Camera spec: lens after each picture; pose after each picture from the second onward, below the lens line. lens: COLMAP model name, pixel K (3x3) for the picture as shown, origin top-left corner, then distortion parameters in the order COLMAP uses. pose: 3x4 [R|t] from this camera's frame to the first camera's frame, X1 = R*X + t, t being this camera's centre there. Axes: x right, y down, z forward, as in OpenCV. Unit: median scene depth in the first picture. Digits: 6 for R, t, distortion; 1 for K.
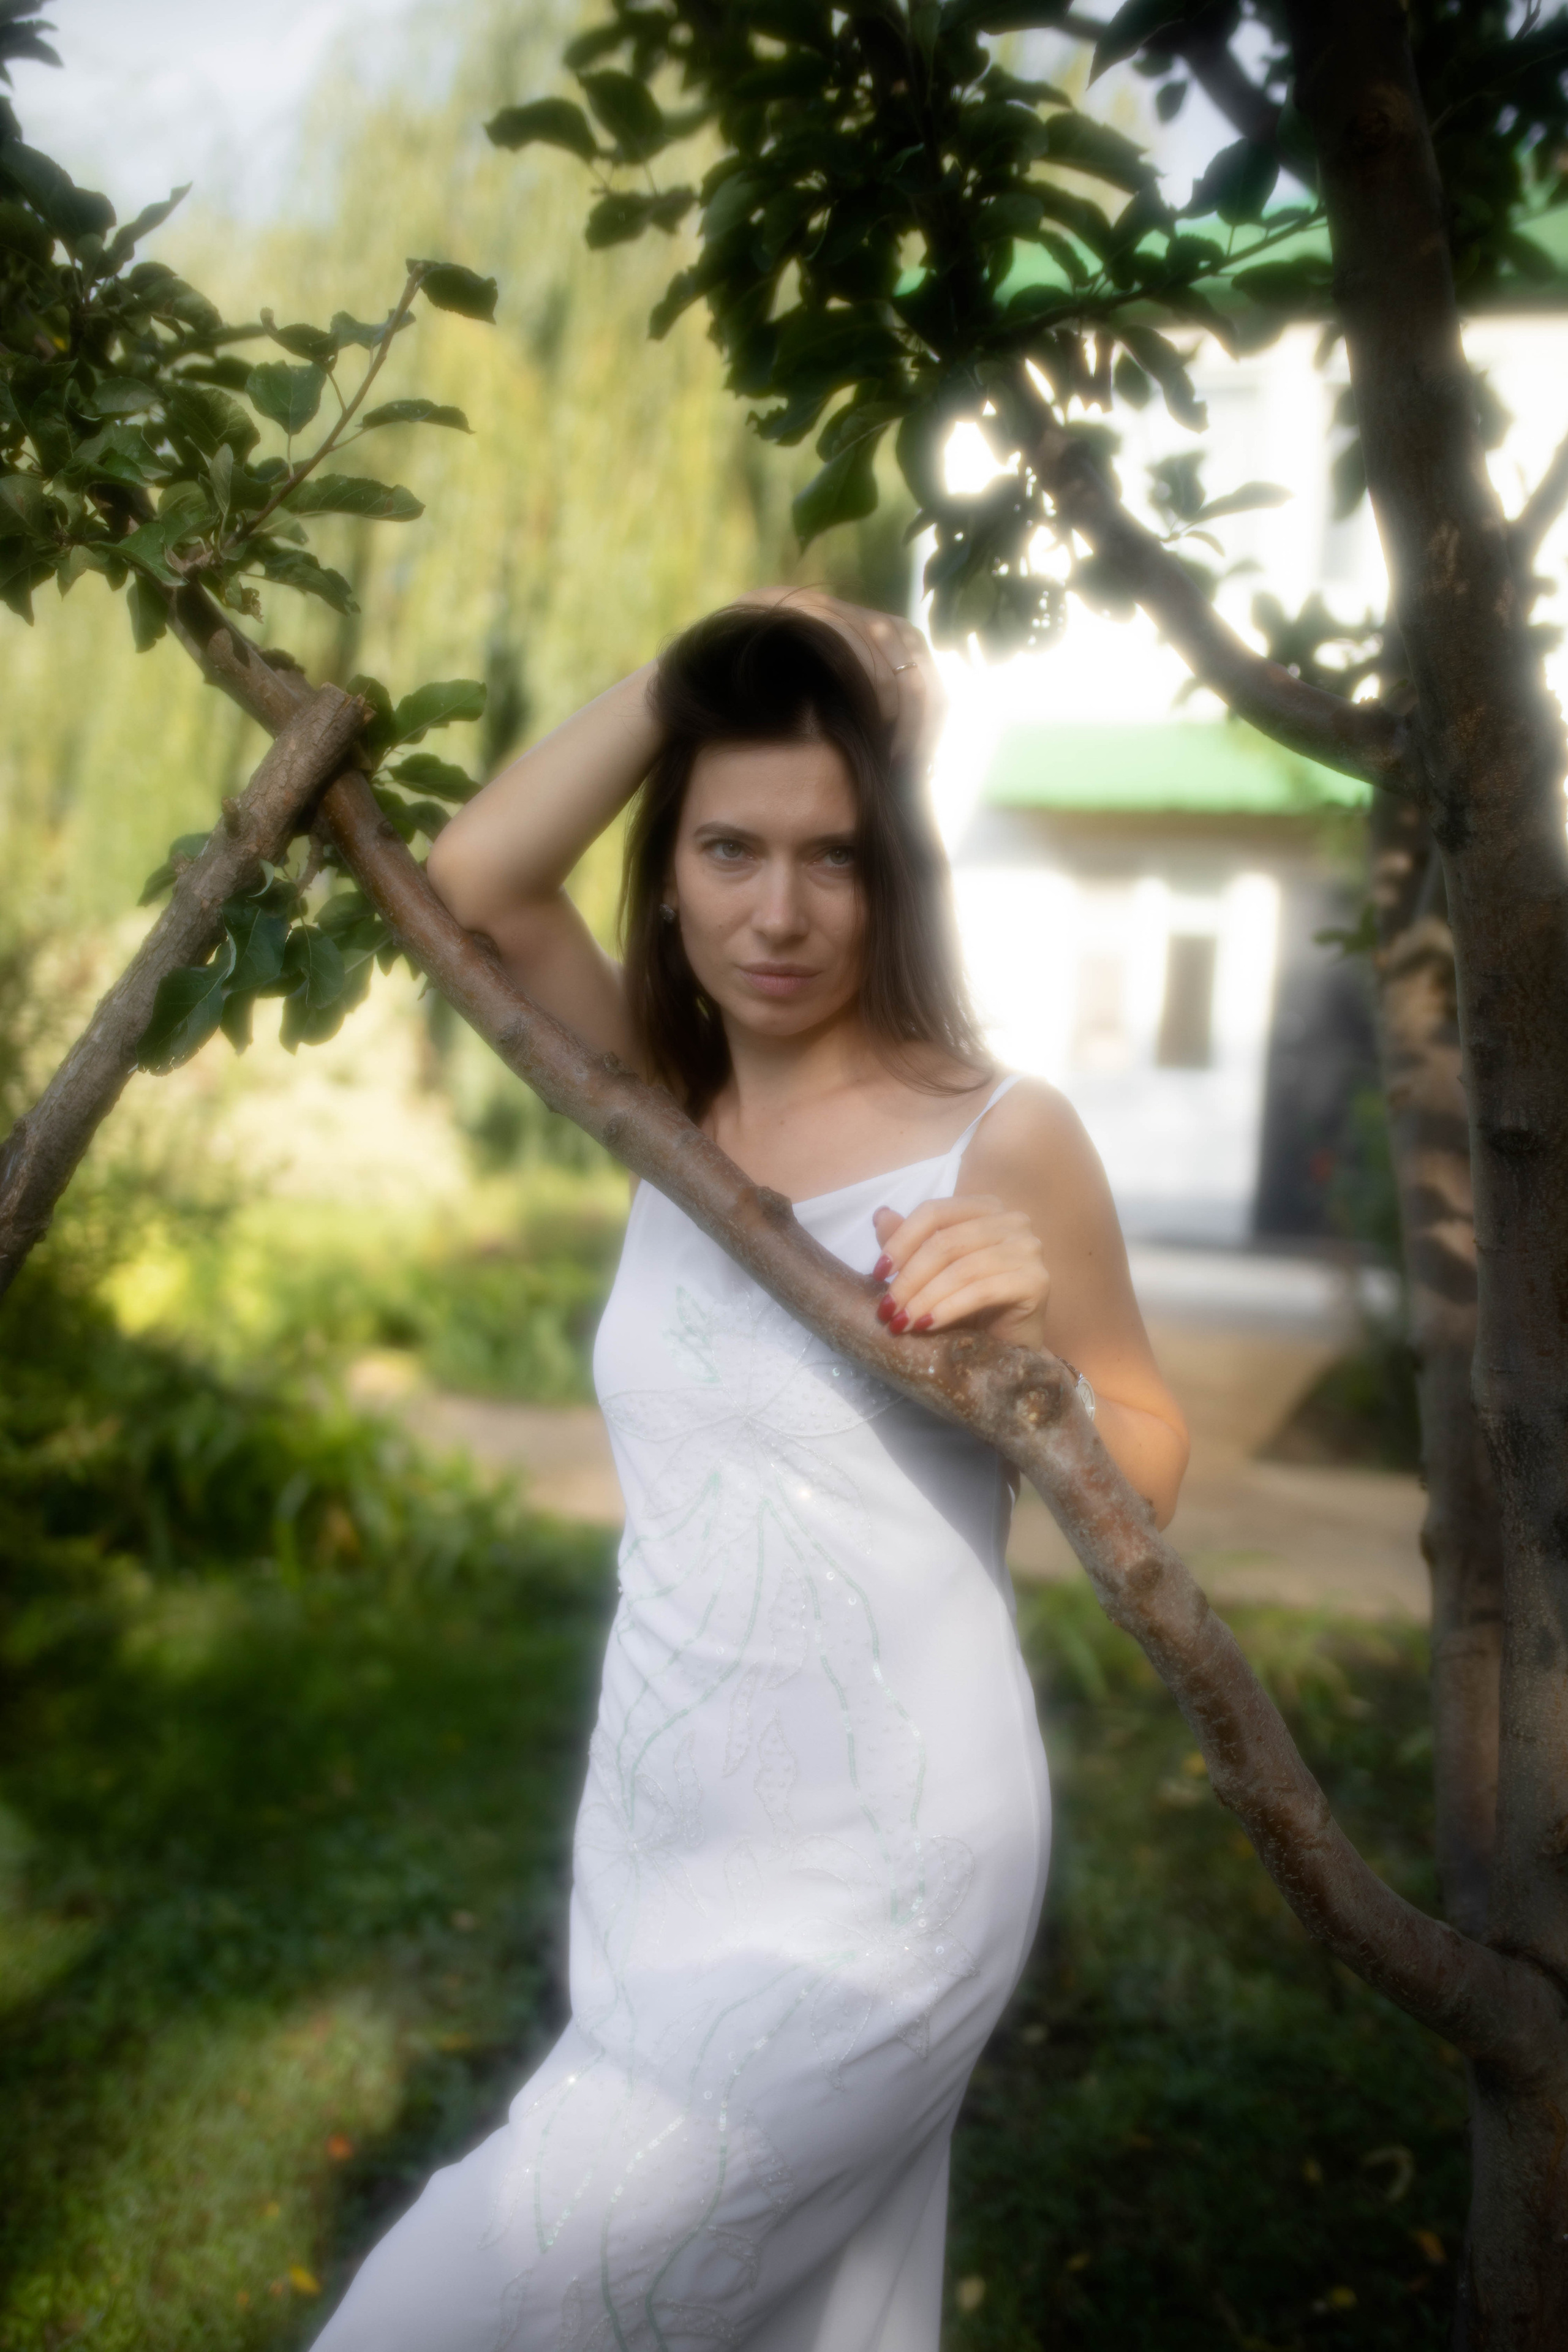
lens RADIAL K [[2299.0, 0, 771.1], [0, 2299.0, 1165.8], [0, 0, 1]] dist [-0.008475, 0.011507]
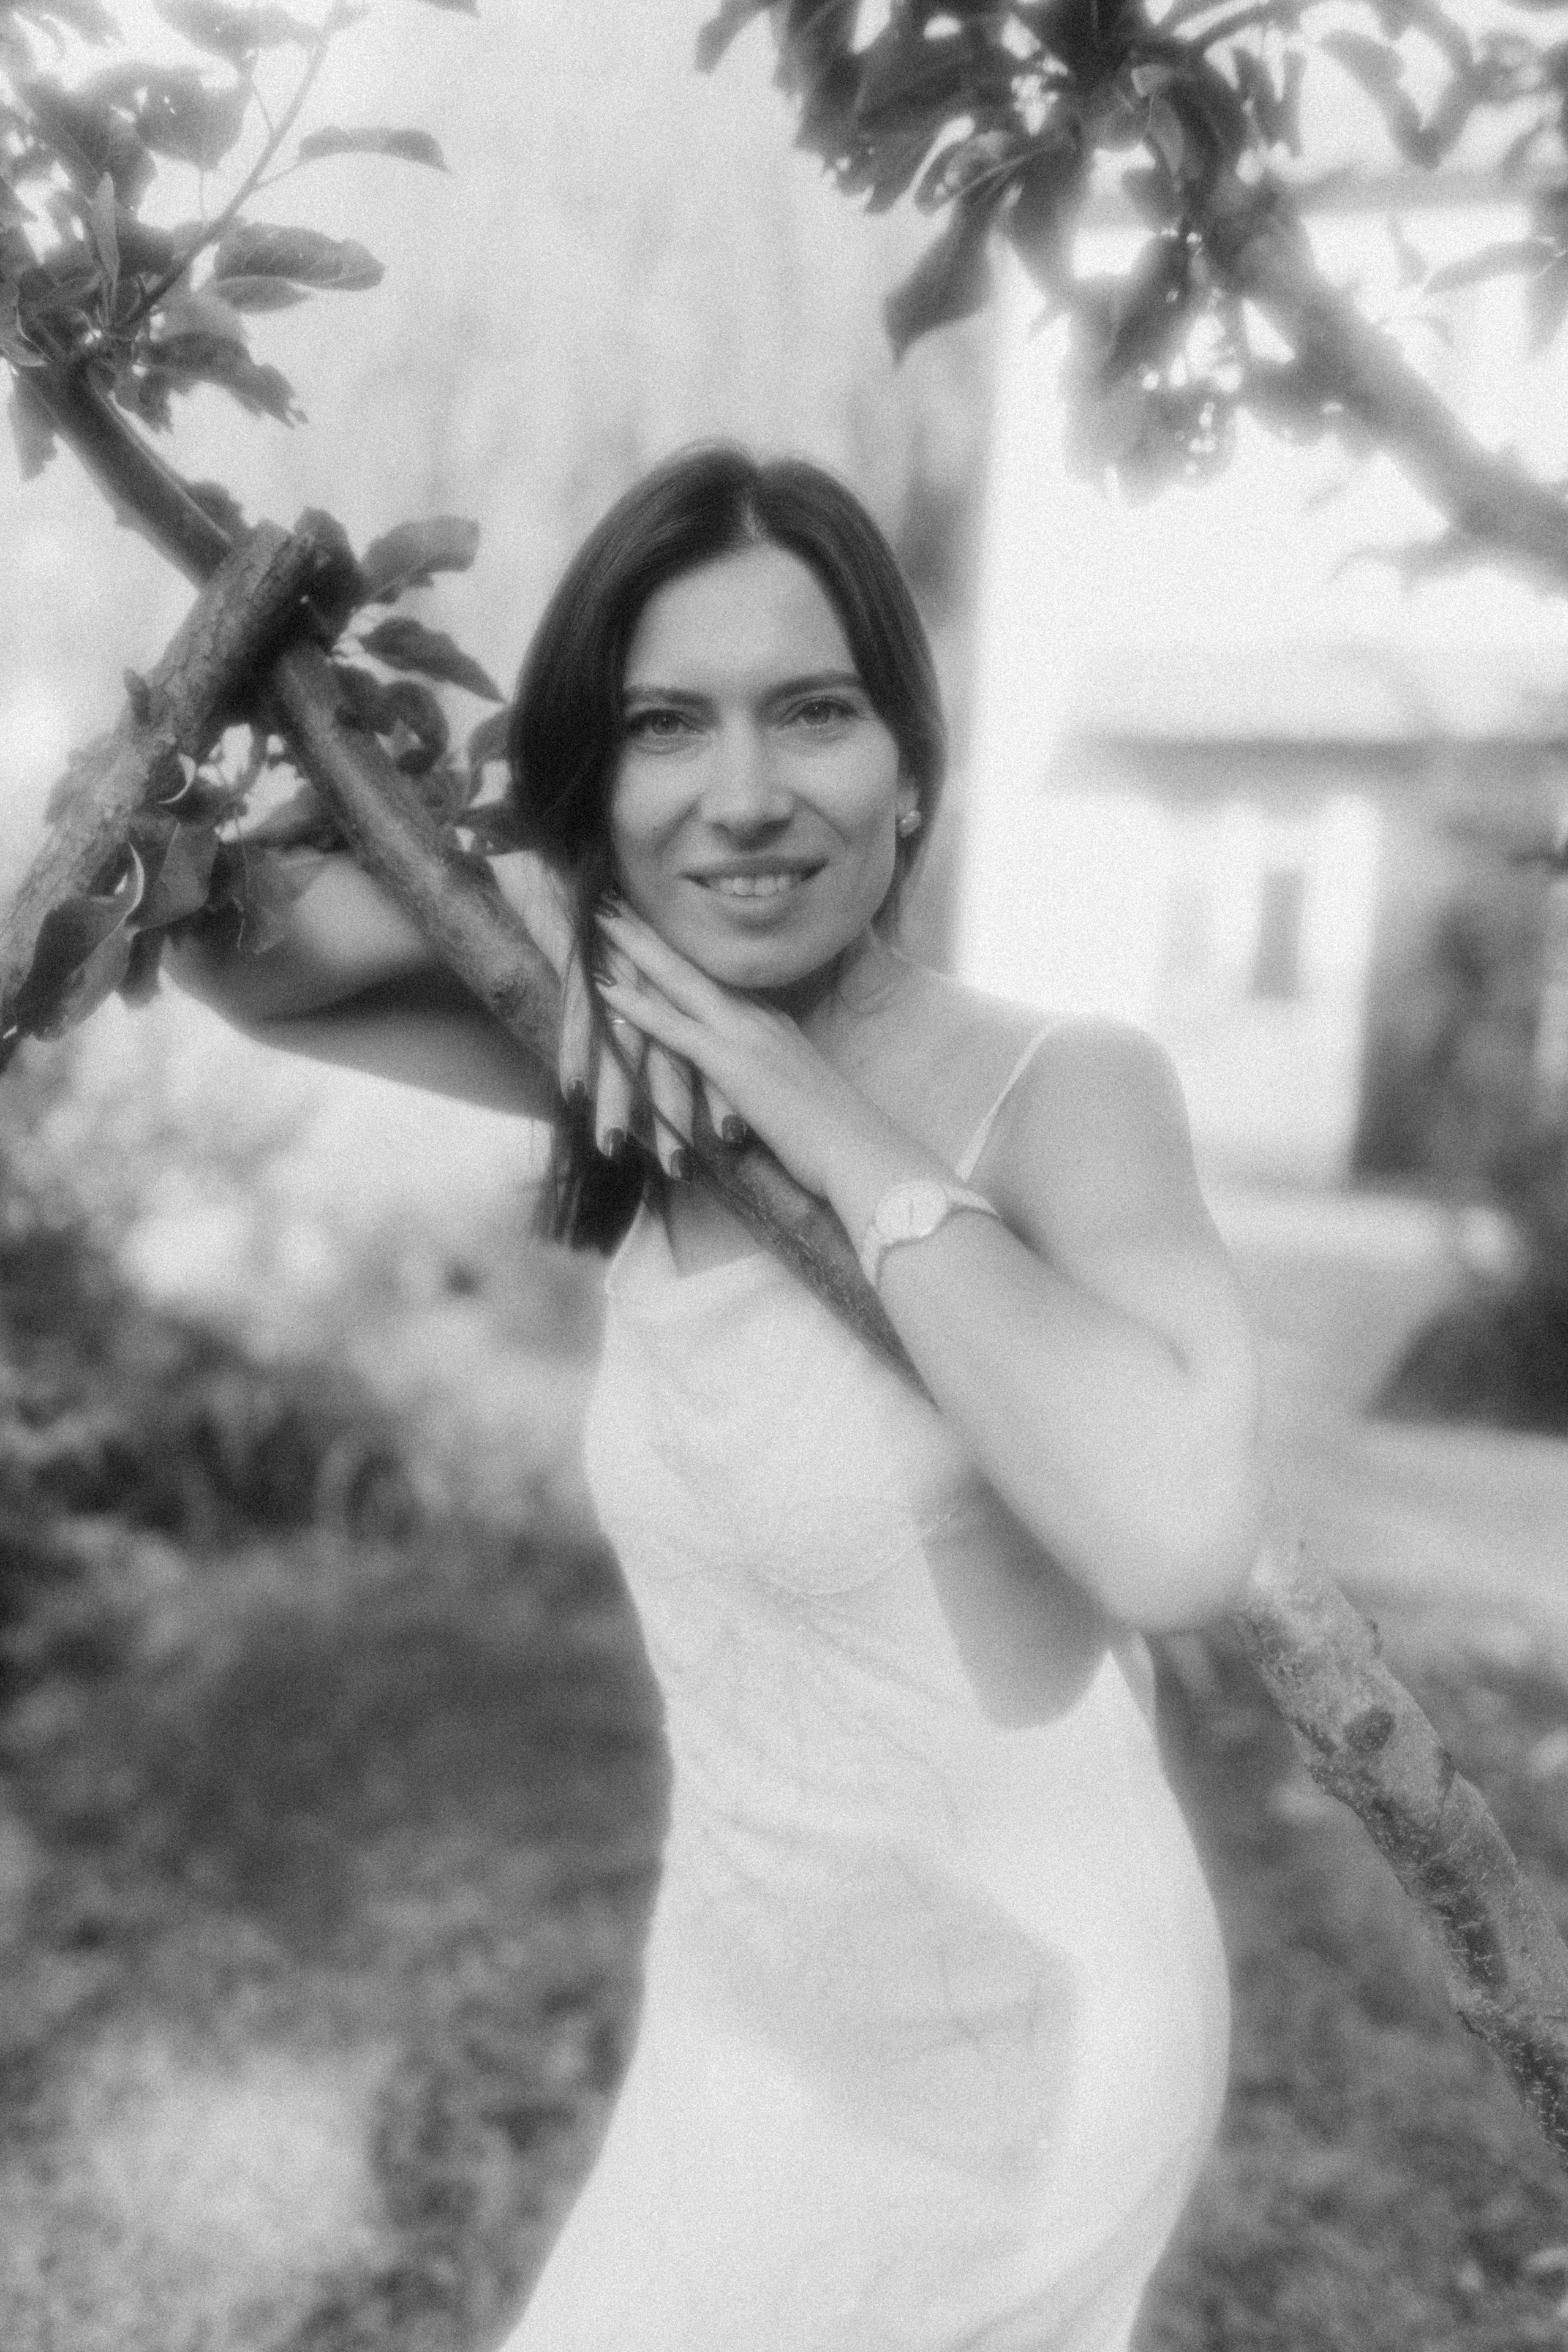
lens RADIAL K [[2287.6, 0, 784.0], [0, 2287.6, 1176.0], [0, 0, 1]] dist [0.021531, 0.000637]
pose [[0.999637, -0.000565, -0.026919, -0.002496], [0.001456, 0.999451, 0.033100, -0.017841], [0.026886, -0.033127, 0.999089, 0.231113]]
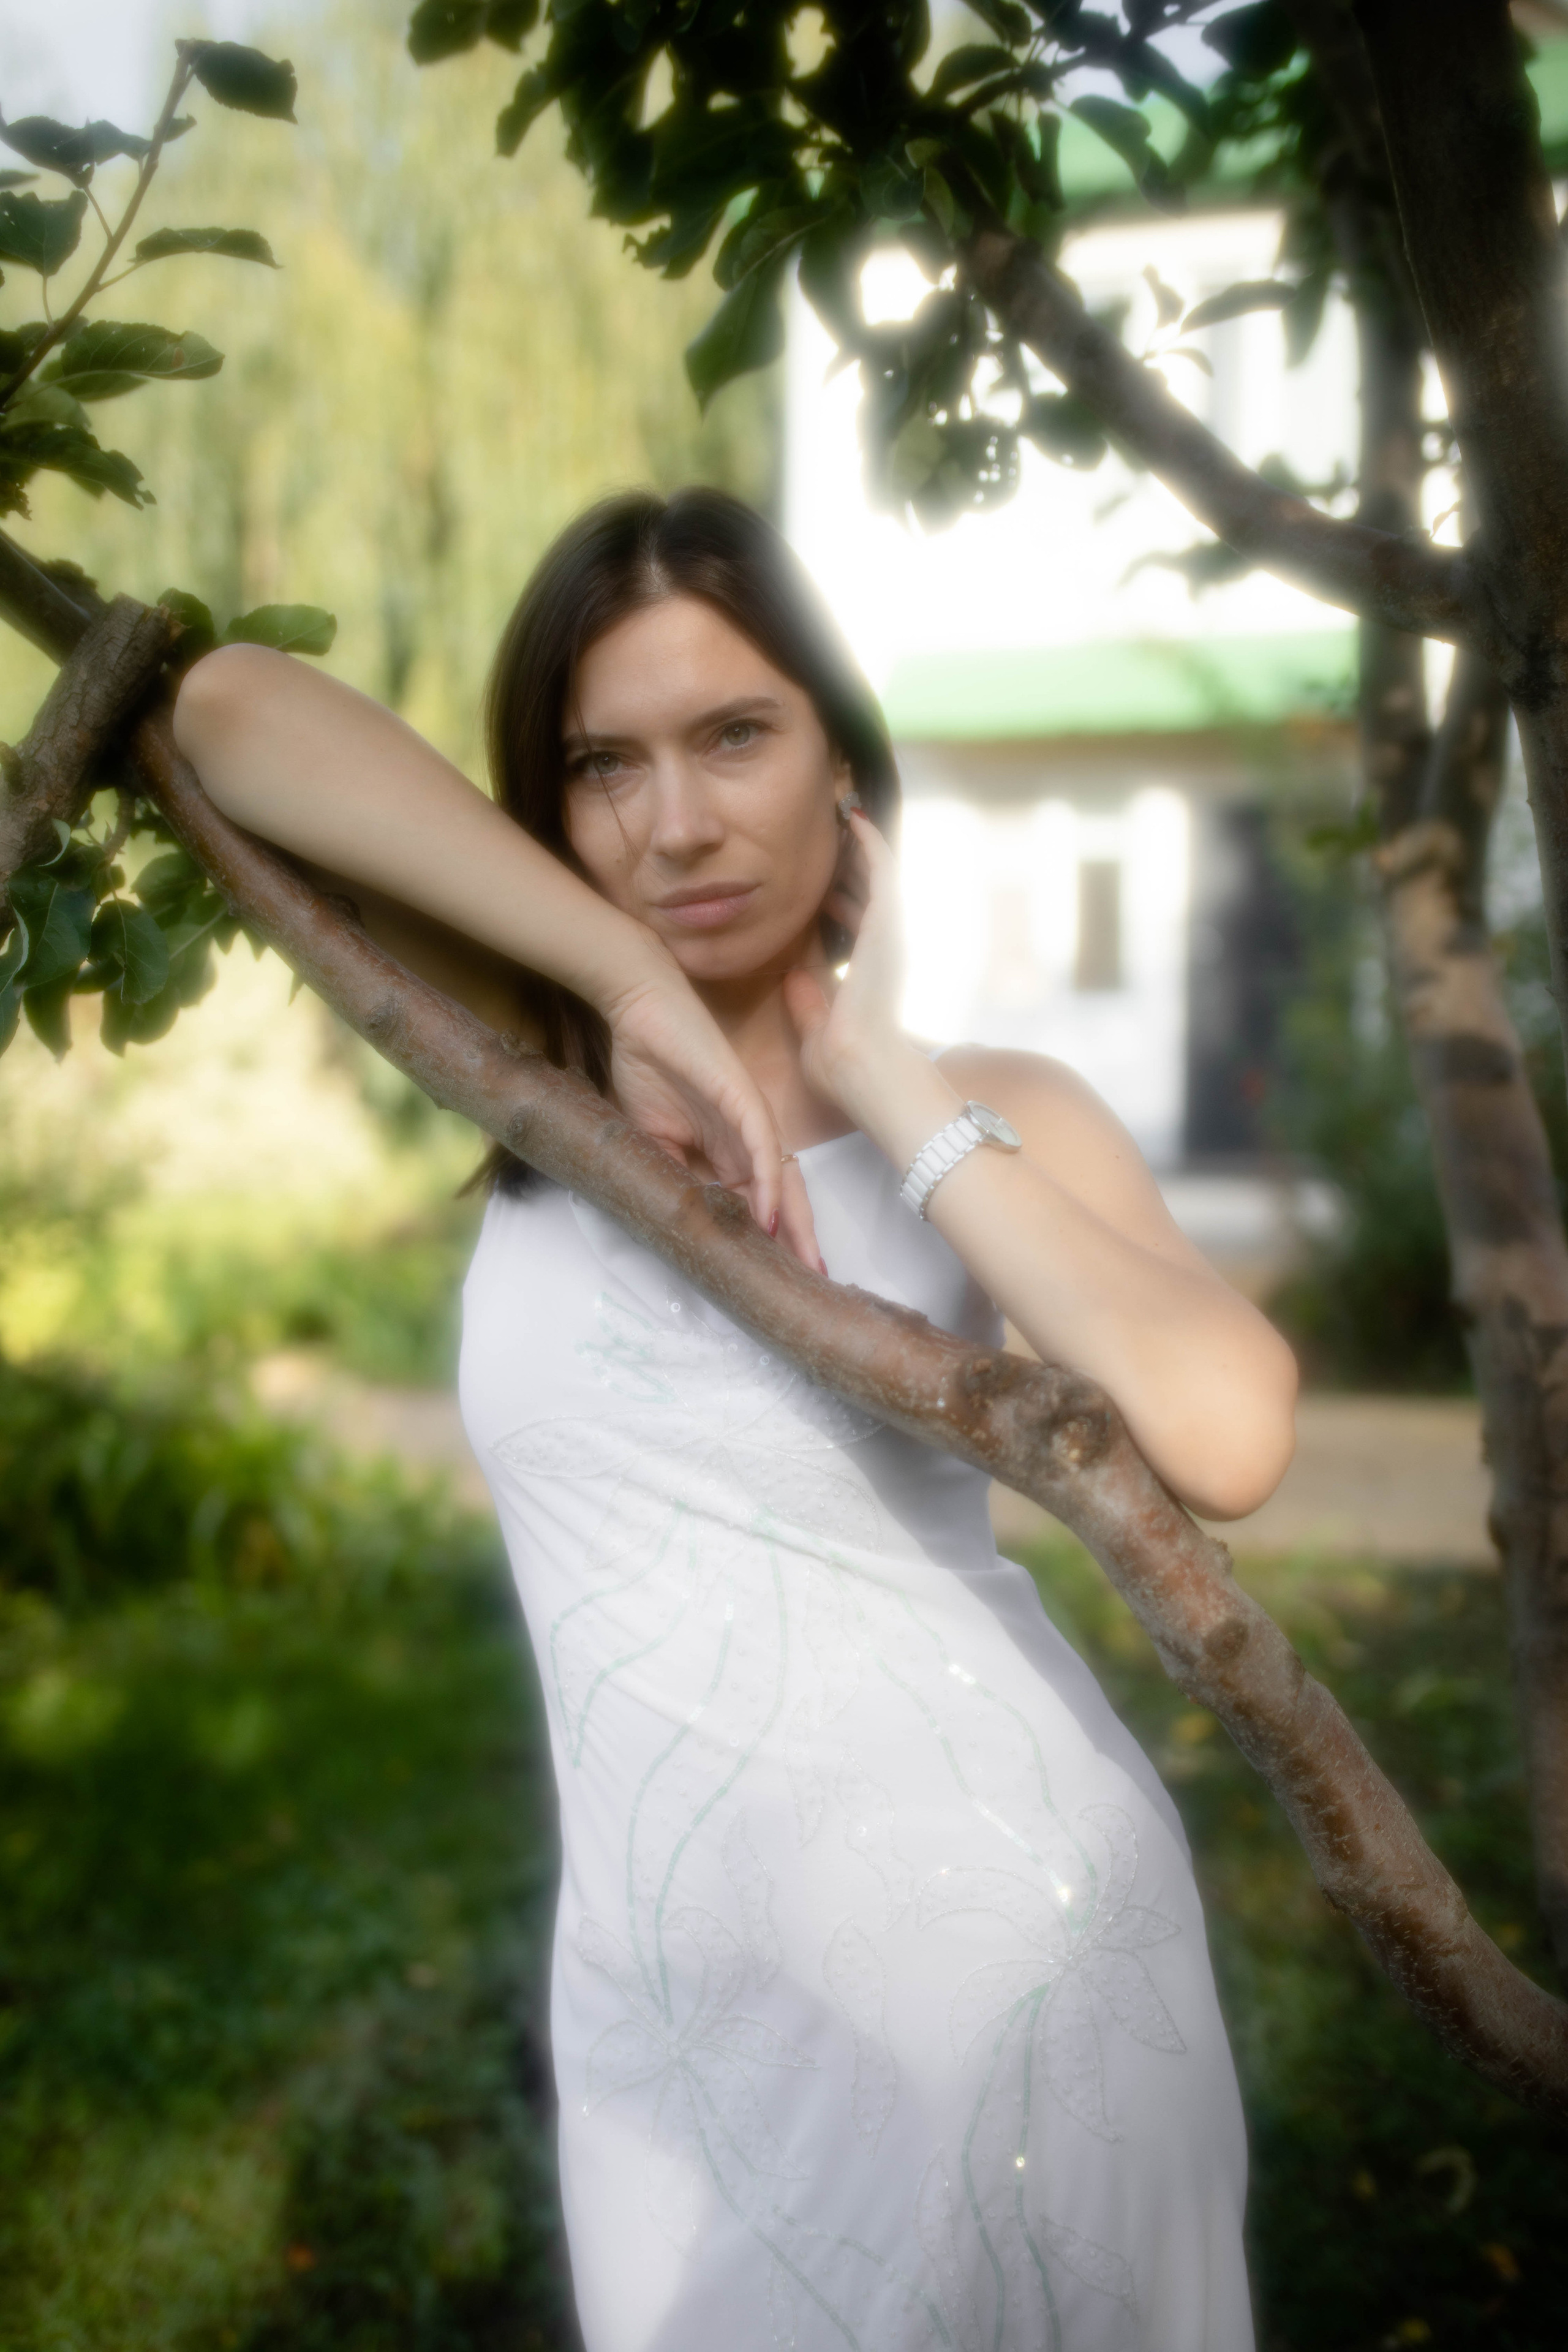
lens RADIAL K [[2299.0, 0, 771.1], [0, 2299.0, 1165.8], [0, 0, 1]] dist [-0.008475, 0.011507]
pose [[0.996795, -0.071130, 0.036596, -0.010315], [0.070319, 0.997259, 0.022998, -0.013006], [-0.038132, -0.020350, 0.999065, 0.178071]]
